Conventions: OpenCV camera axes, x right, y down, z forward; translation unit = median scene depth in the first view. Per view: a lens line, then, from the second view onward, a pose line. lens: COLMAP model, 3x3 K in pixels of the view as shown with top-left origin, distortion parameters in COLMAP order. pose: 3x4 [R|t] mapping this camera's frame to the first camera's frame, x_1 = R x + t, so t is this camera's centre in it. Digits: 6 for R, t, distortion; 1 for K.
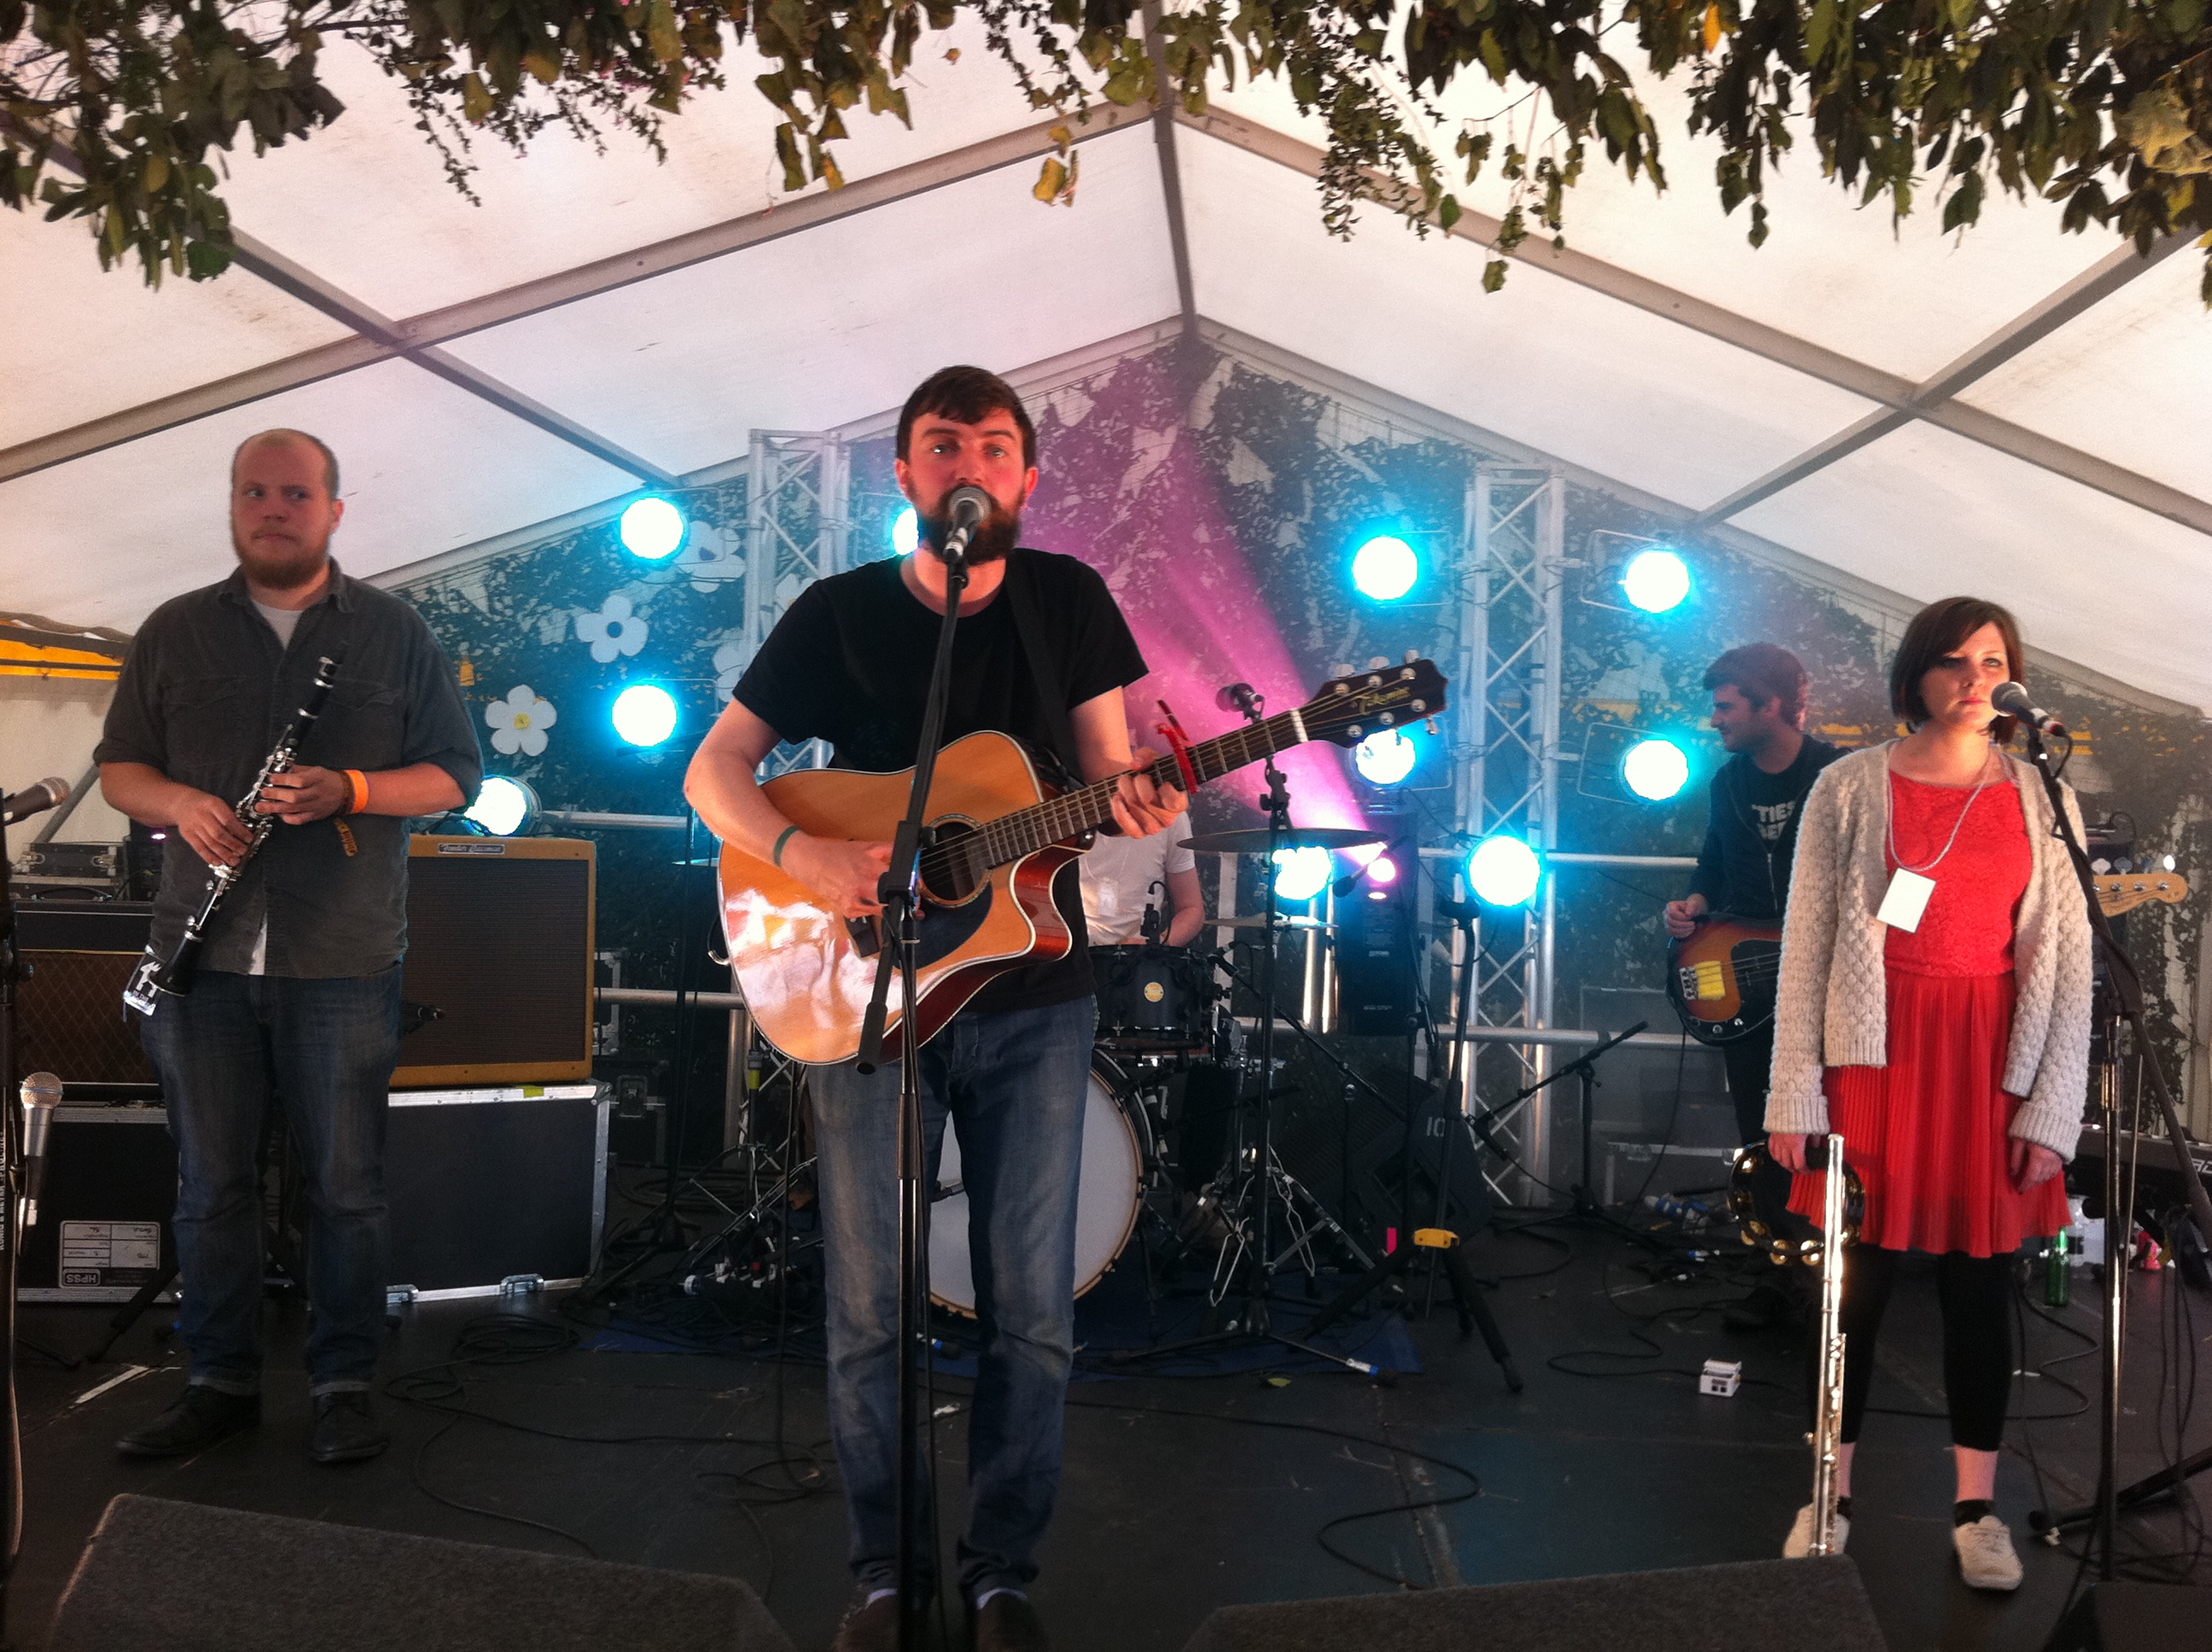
lens RADIAL K [[1972.8, 0, 1106.0], [0, 1972.8, 826.0], [0, 0, 1]] dist [0.016404, 0.003257]
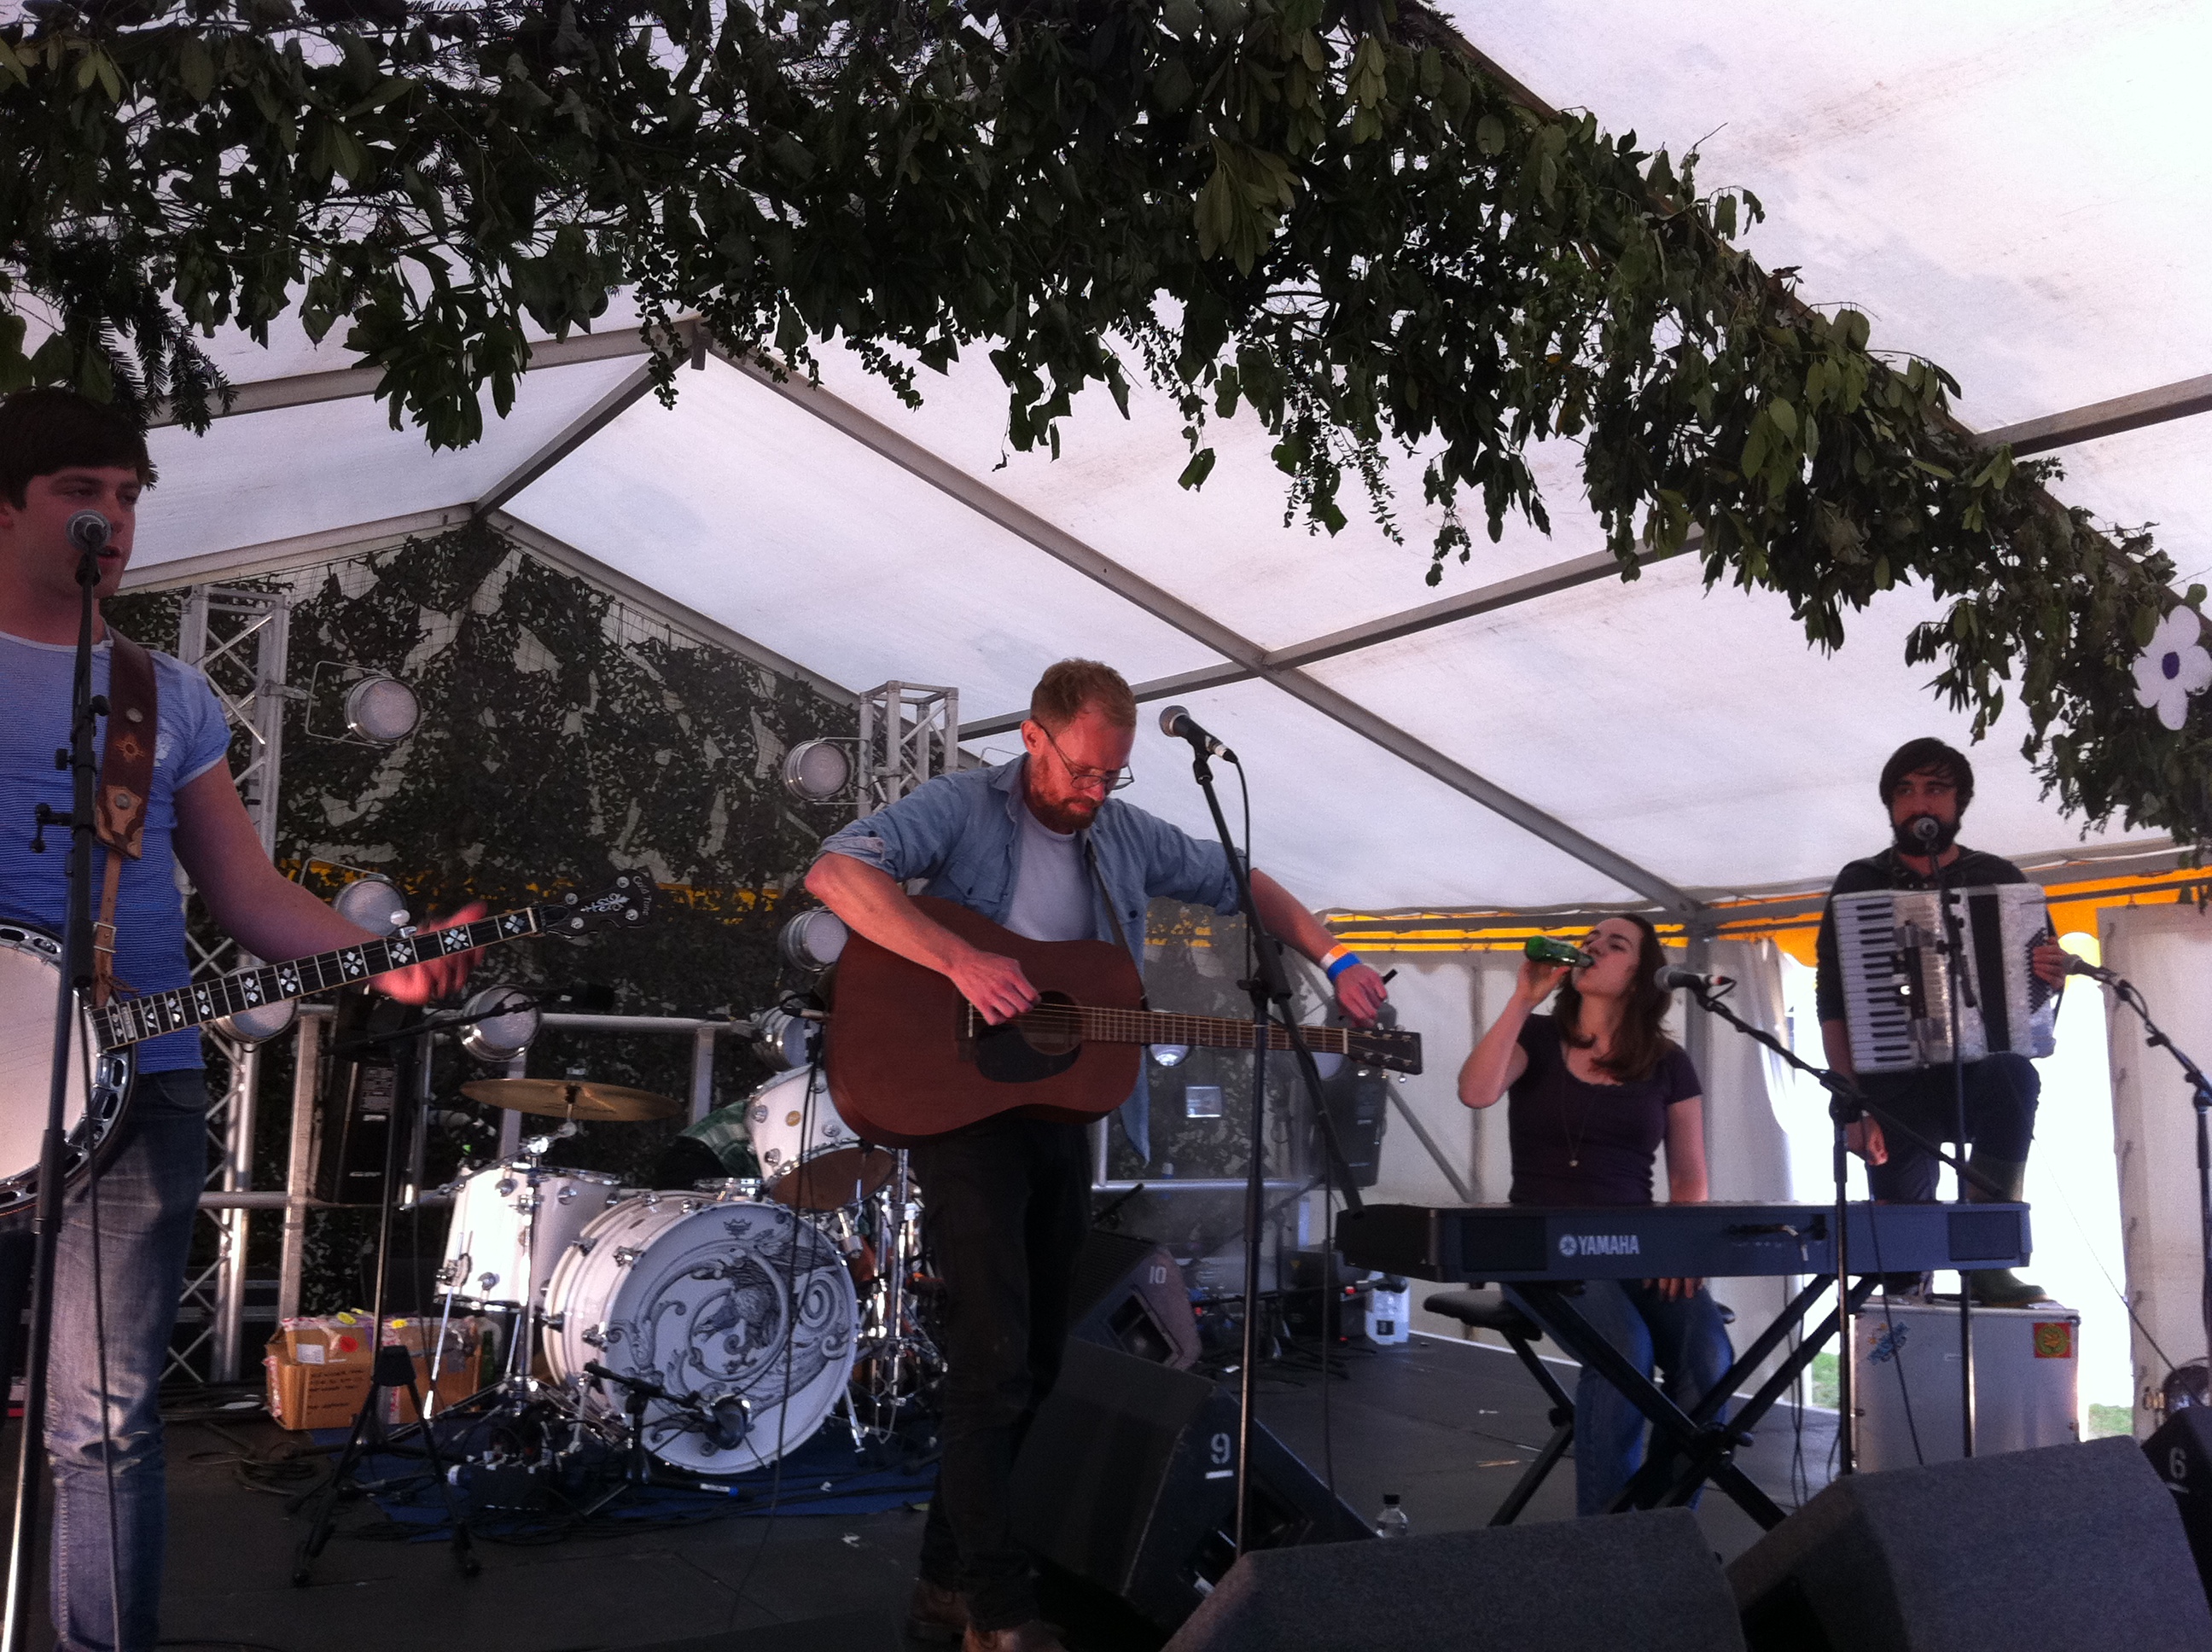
lens RADIAL K [[1936.5, 0, 1106.0], [0, 1936.5, 826.0], [0, 0, 1]] dist [-0.010302, -0.018497]
pose [[0.846903, 0.037196, 0.530445, -0.206342], [0.014213, 0.995611, -0.092506, 0.003197], [-0.531557, 0.085882, 0.842657, 0.004279]]
